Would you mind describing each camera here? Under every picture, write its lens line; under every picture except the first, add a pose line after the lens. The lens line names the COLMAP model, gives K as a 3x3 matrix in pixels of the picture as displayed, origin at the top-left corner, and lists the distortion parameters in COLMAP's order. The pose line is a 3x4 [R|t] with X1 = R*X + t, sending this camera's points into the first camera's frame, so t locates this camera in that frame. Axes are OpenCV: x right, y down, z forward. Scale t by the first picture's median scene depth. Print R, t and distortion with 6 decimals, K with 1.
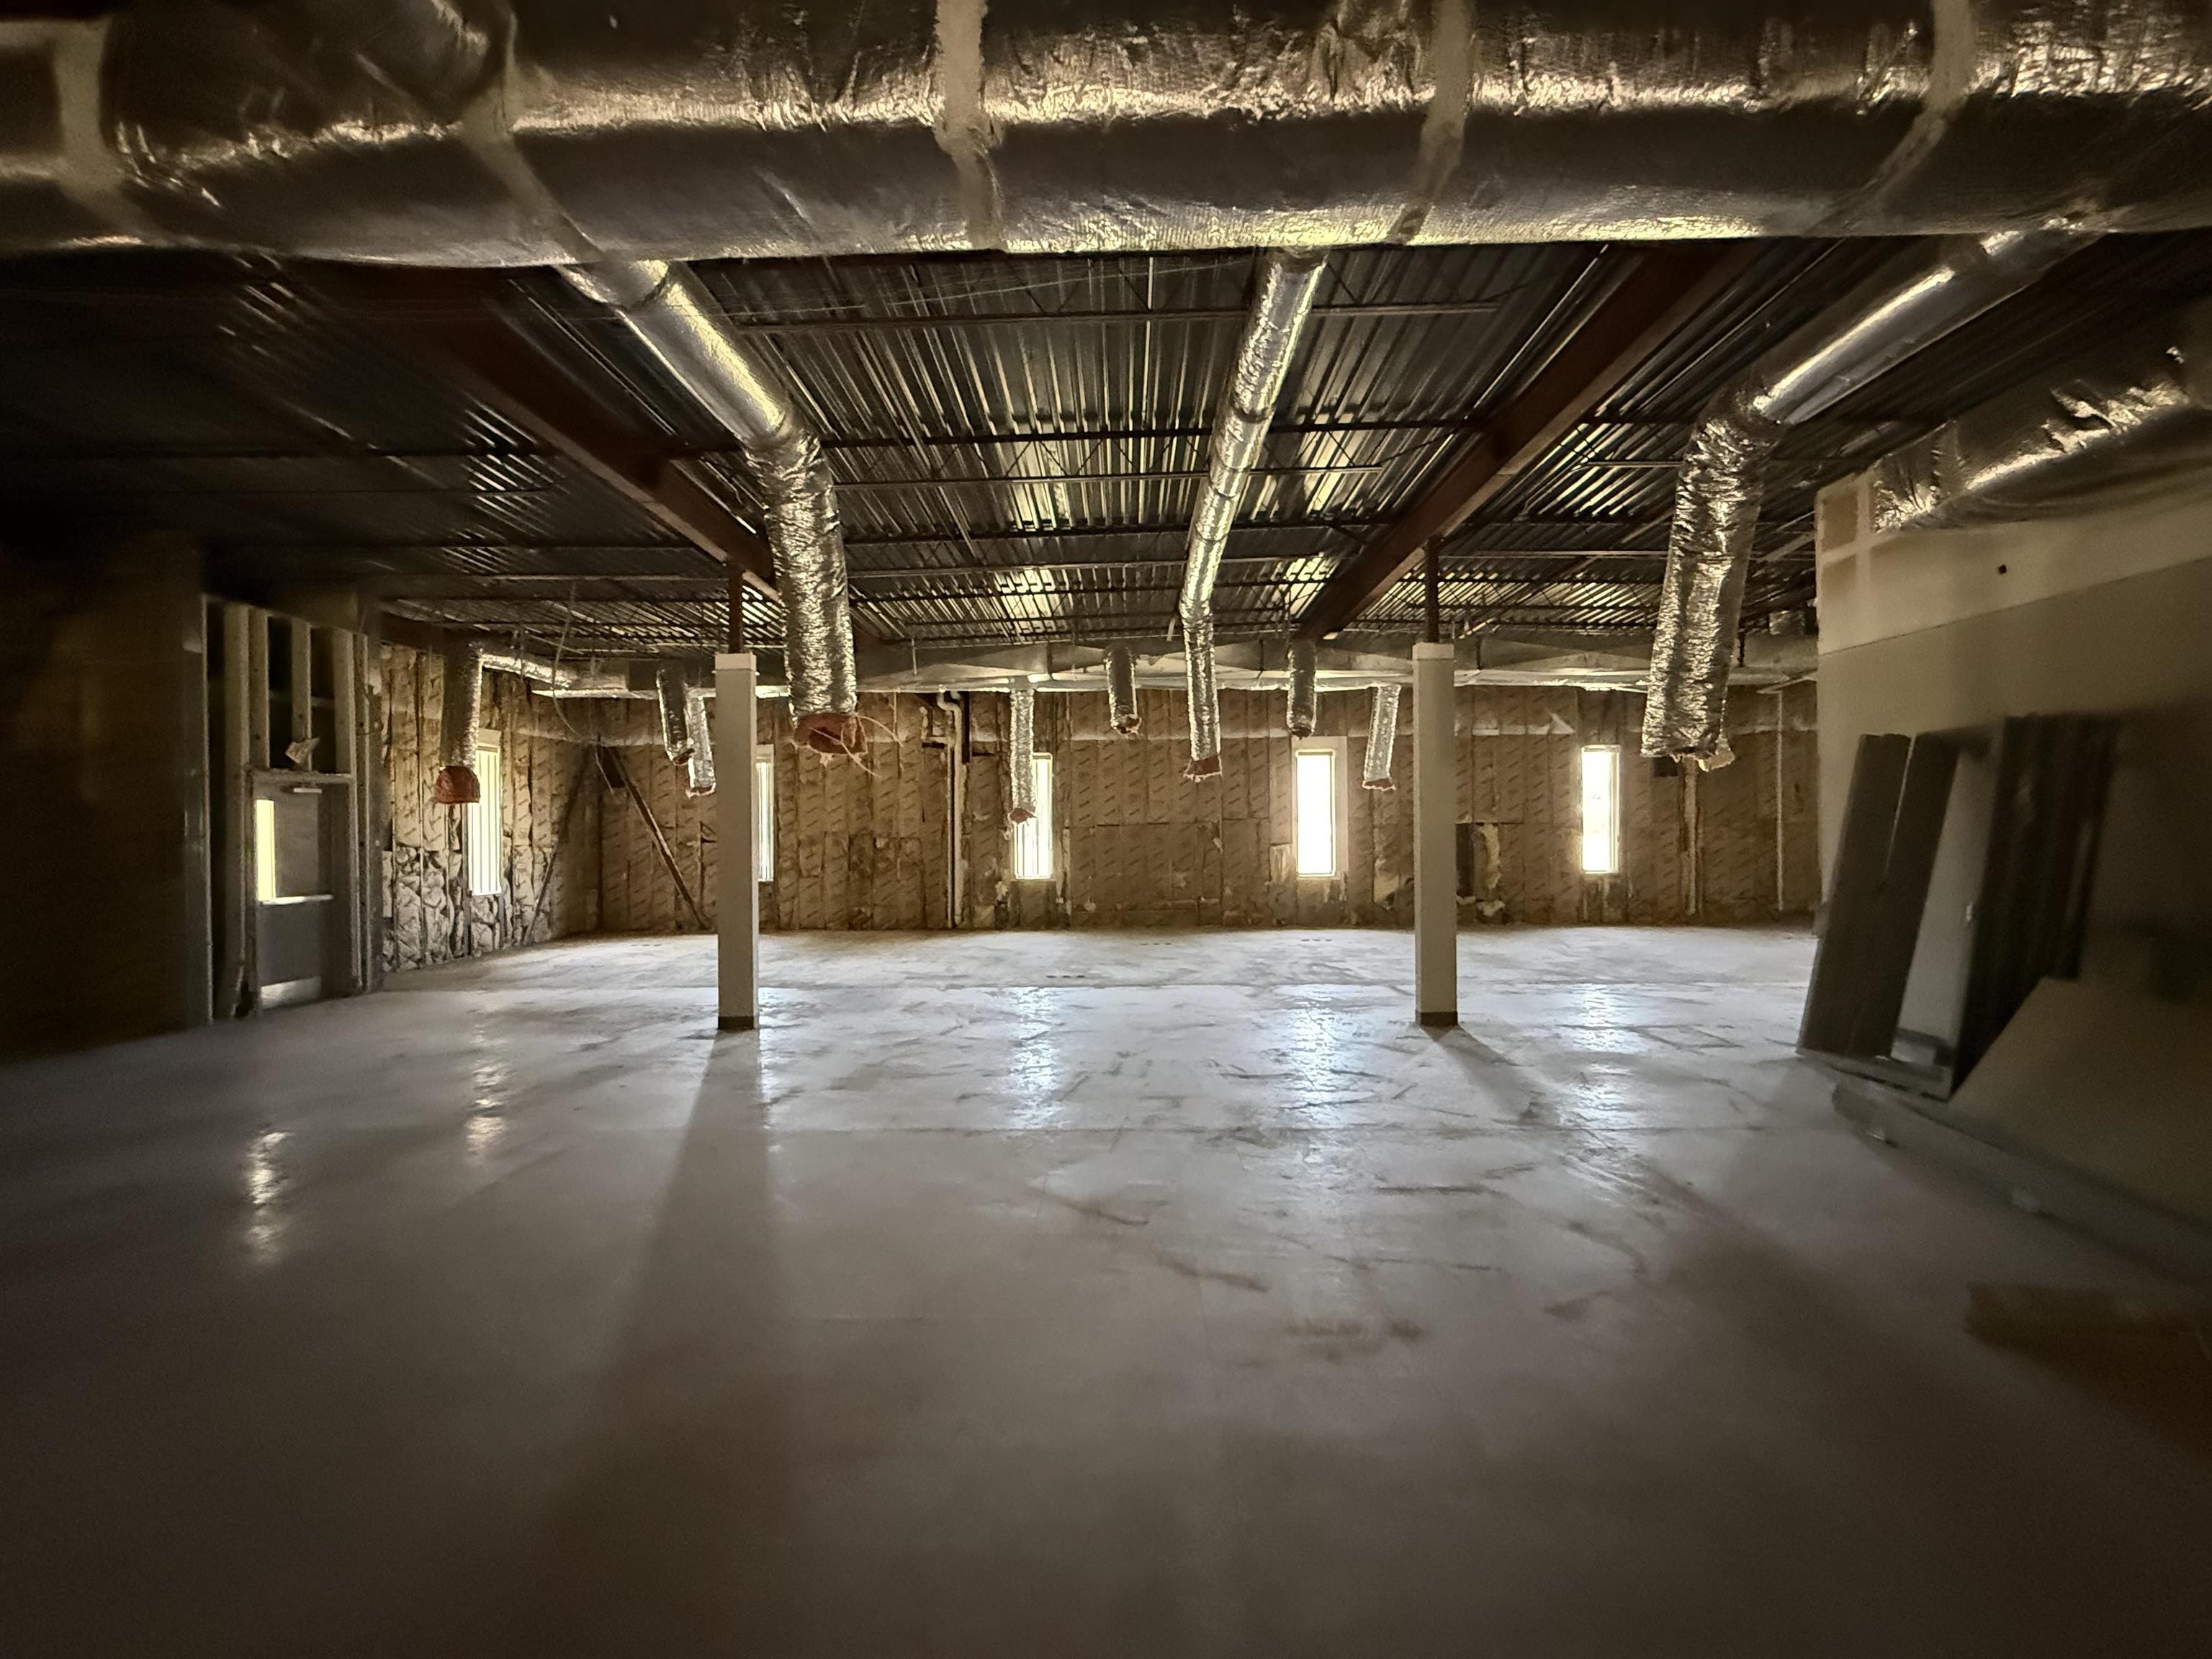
lens RADIAL K [[879.7, 0, 1105.5], [0, 879.7, 831.2], [0, 0, 1]] dist [0.000896, 0.000044]
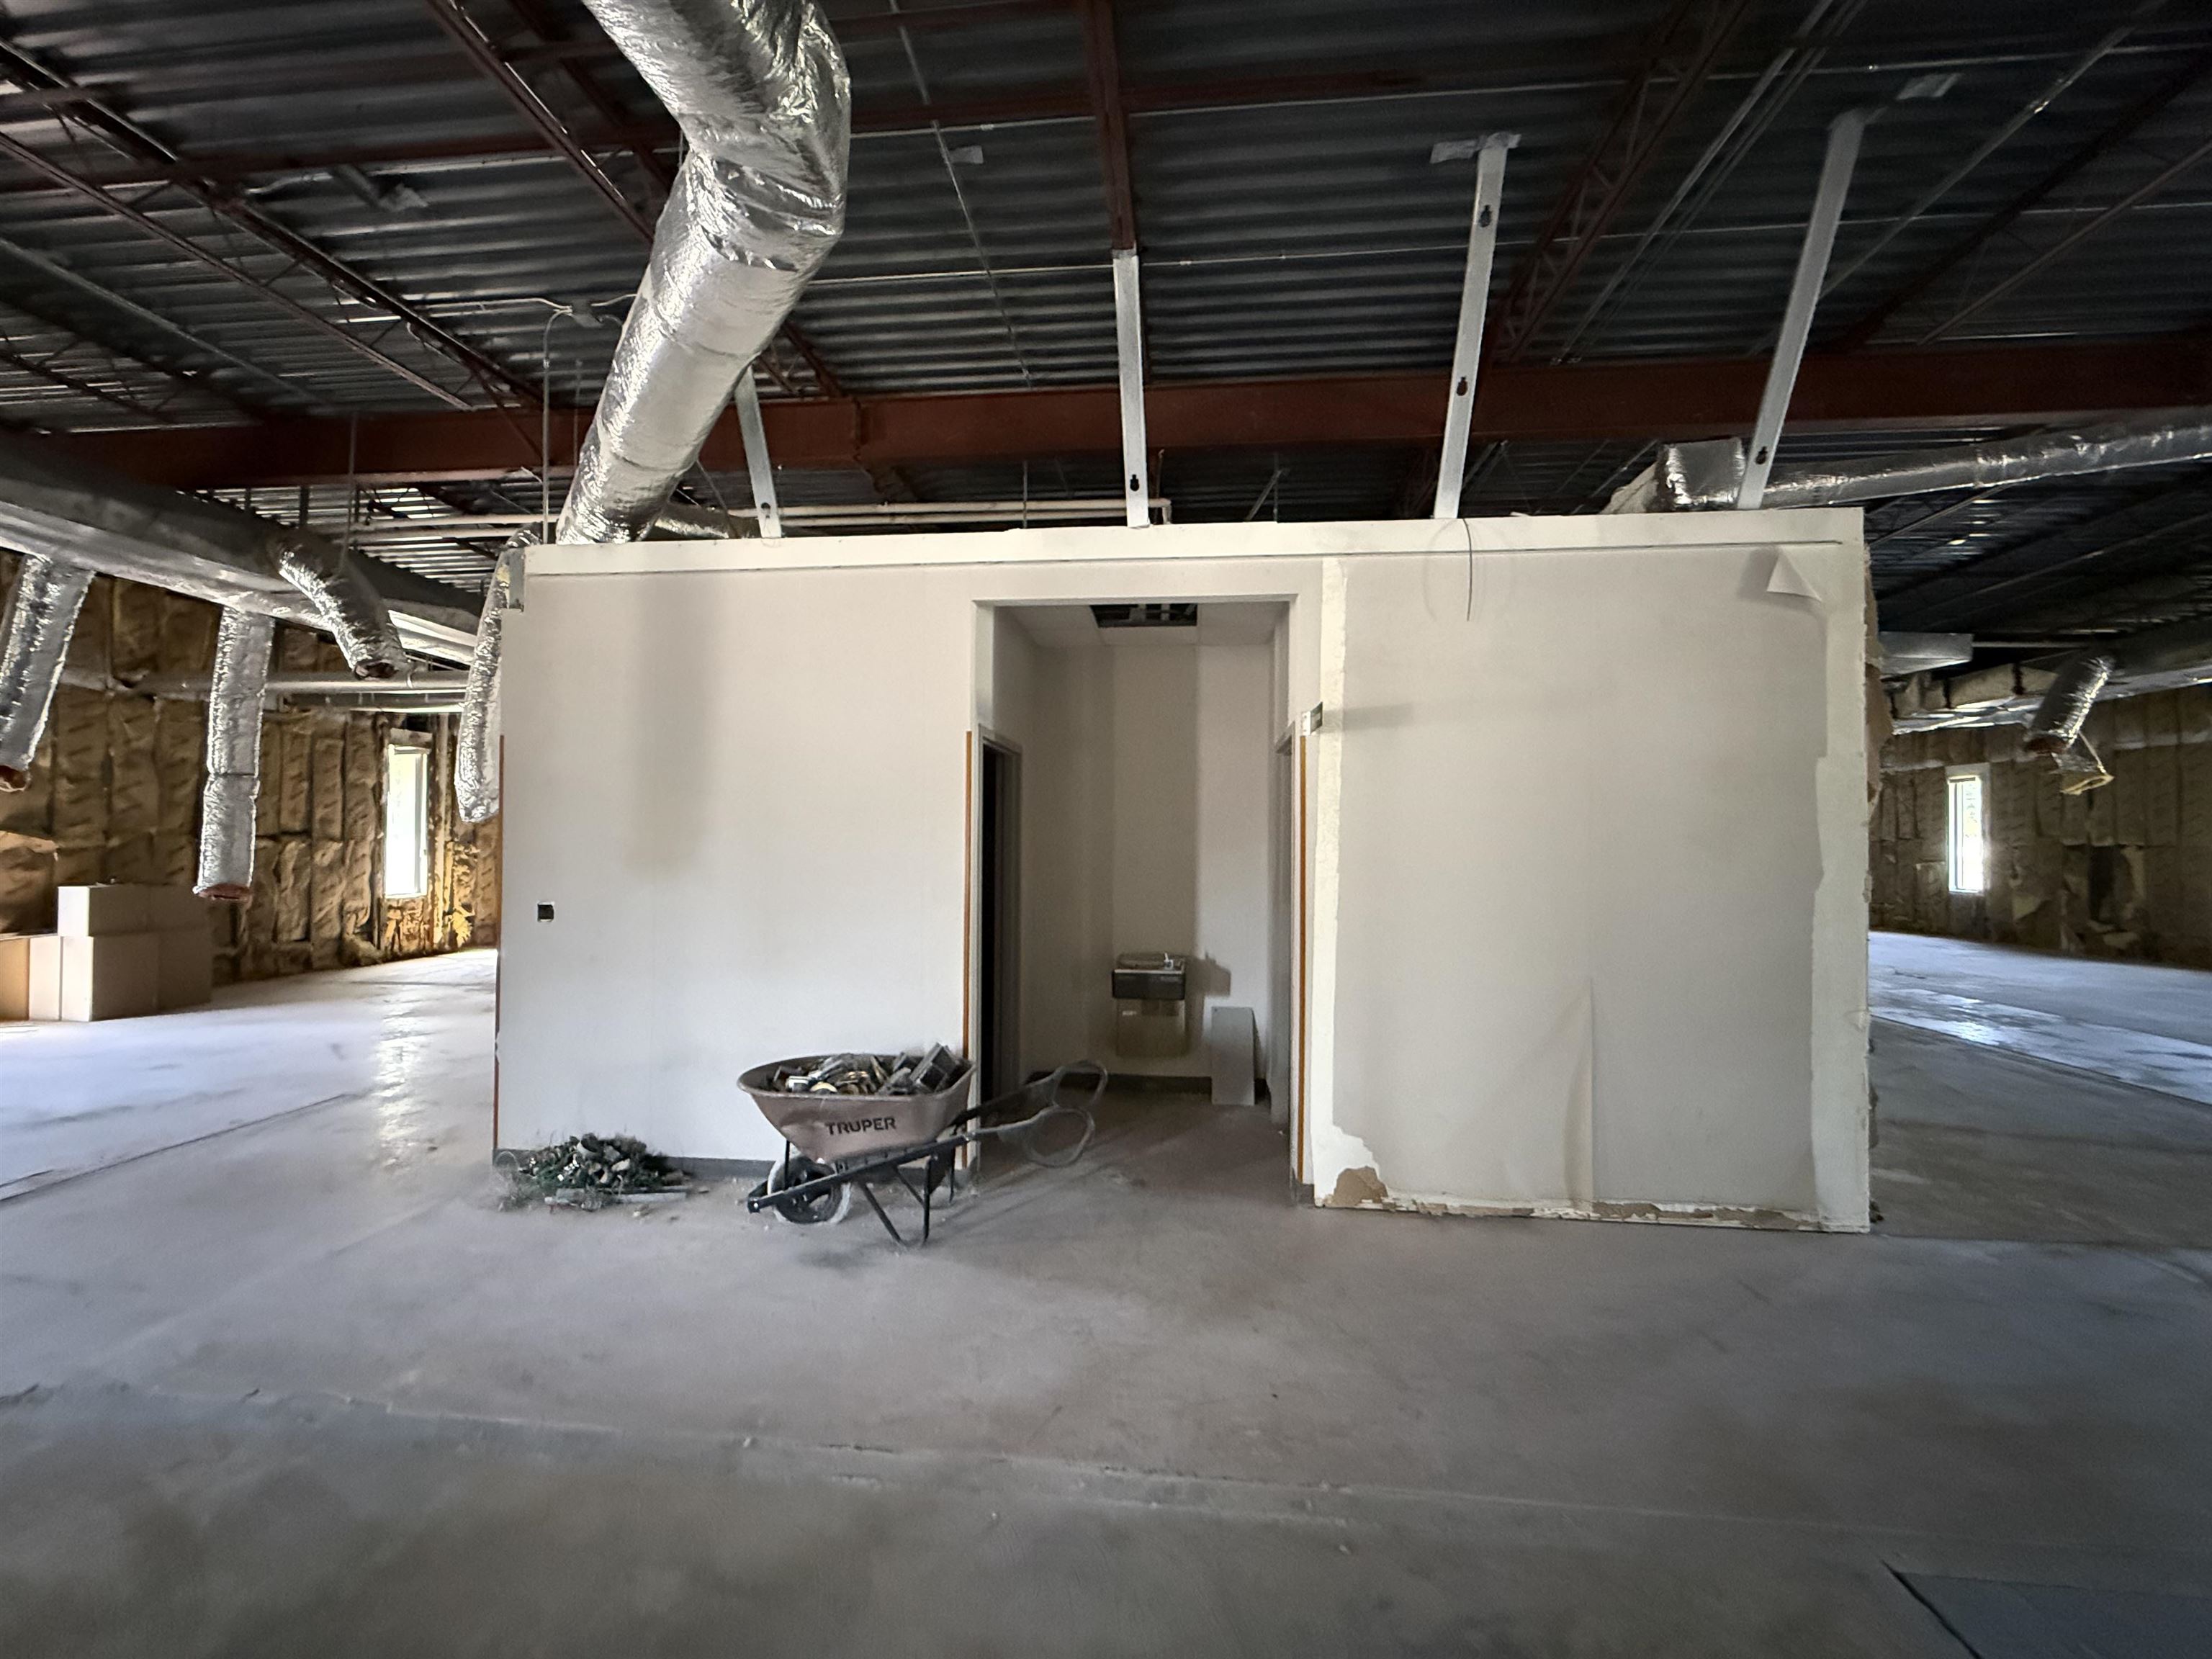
lens RADIAL K [[879.7, 0, 1103.1], [0, 879.7, 829.4], [0, 0, 1]] dist [0.000896, 0.000044]
pose [[-0.089941, -0.001572, -0.995946, 1.429262], [-0.009561, 0.999954, -0.000715, -0.015701], [0.995901, 0.009457, -0.089952, 0.031899]]
